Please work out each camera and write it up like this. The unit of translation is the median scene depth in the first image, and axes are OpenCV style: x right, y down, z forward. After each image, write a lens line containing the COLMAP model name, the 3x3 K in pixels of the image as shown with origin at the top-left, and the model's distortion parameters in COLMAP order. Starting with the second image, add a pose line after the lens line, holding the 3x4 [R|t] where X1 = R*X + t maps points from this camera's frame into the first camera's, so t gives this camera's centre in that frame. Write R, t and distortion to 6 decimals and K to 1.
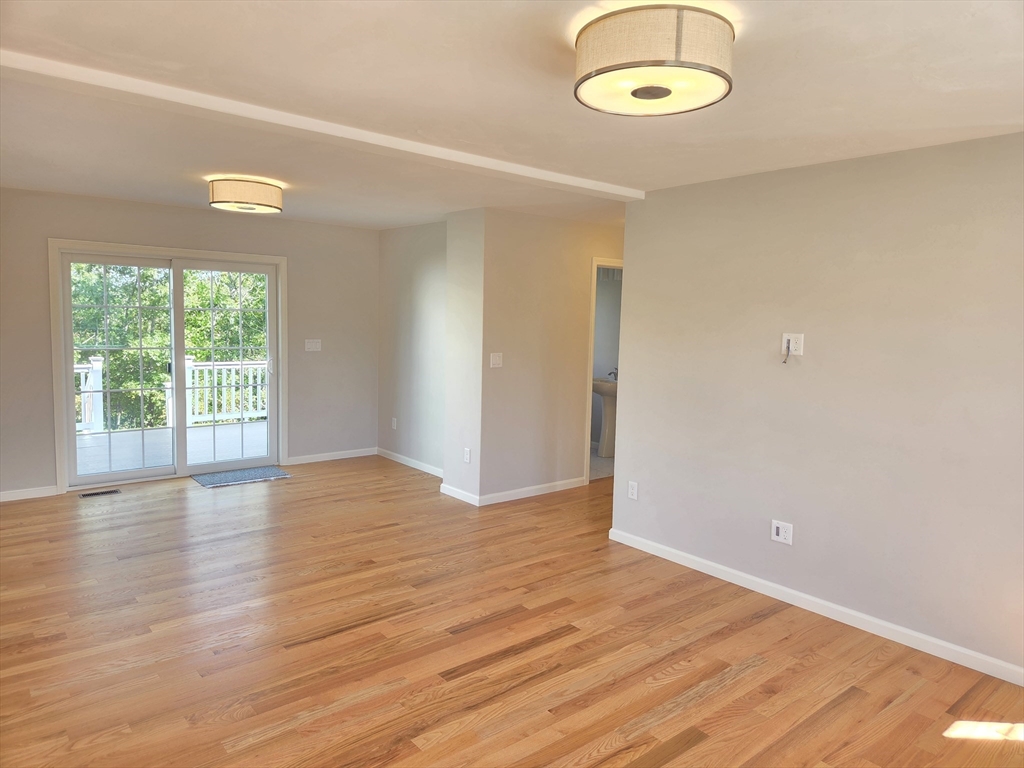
lens RADIAL K [[684.5, 0, 519.2], [0, 684.5, 378.9], [0, 0, 1]] dist [0.048309, -0.035781]
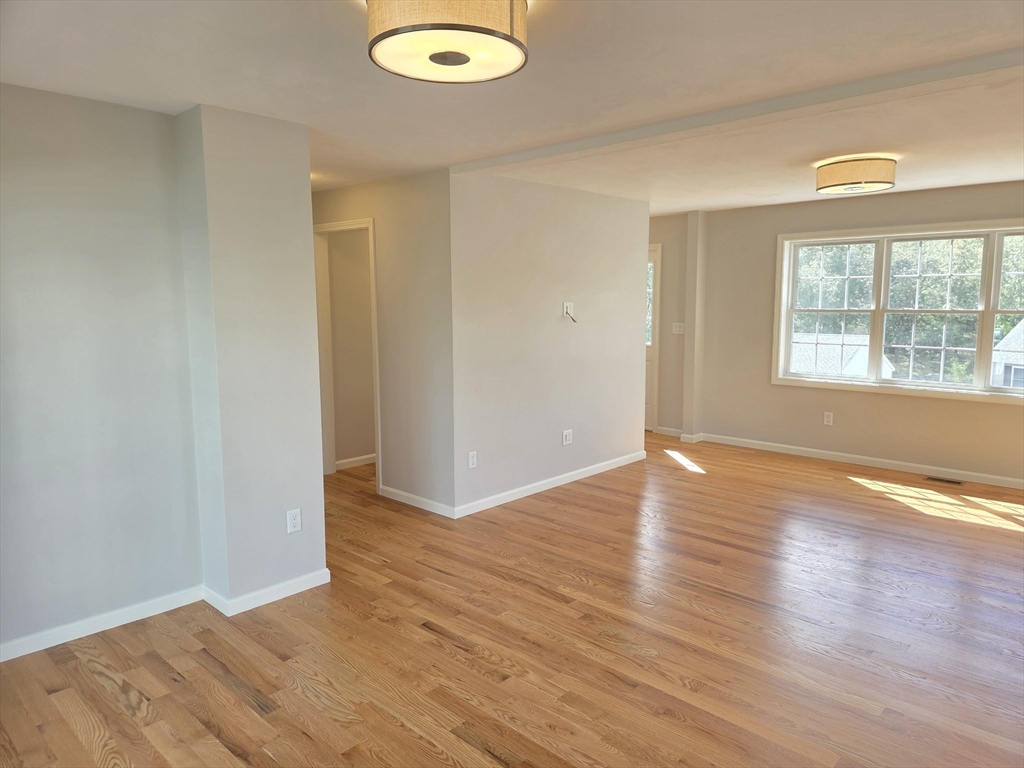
lens RADIAL K [[684.5, 0, 511.4], [0, 684.5, 382.7], [0, 0, 1]] dist [0.048309, -0.035781]
pose [[-0.106533, -0.157076, 0.981824, -0.923833], [0.092771, 0.981566, 0.167101, -0.133954], [-0.989972, 0.108887, -0.089997, 1.112883]]
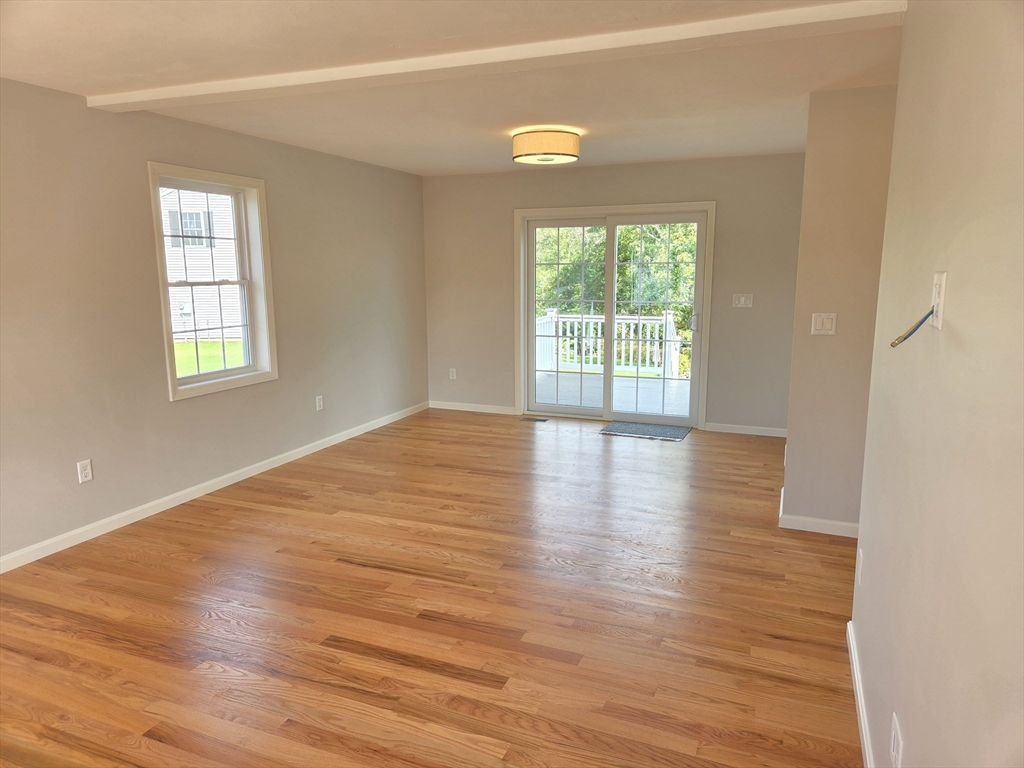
lens RADIAL K [[684.5, 0, 519.8], [0, 684.5, 386.4], [0, 0, 1]] dist [0.048309, -0.035781]
pose [[0.470409, 0.127665, -0.873165, 0.552908], [-0.069855, 0.991762, 0.107371, -0.026125], [0.879679, 0.010487, 0.475452, 0.531440]]
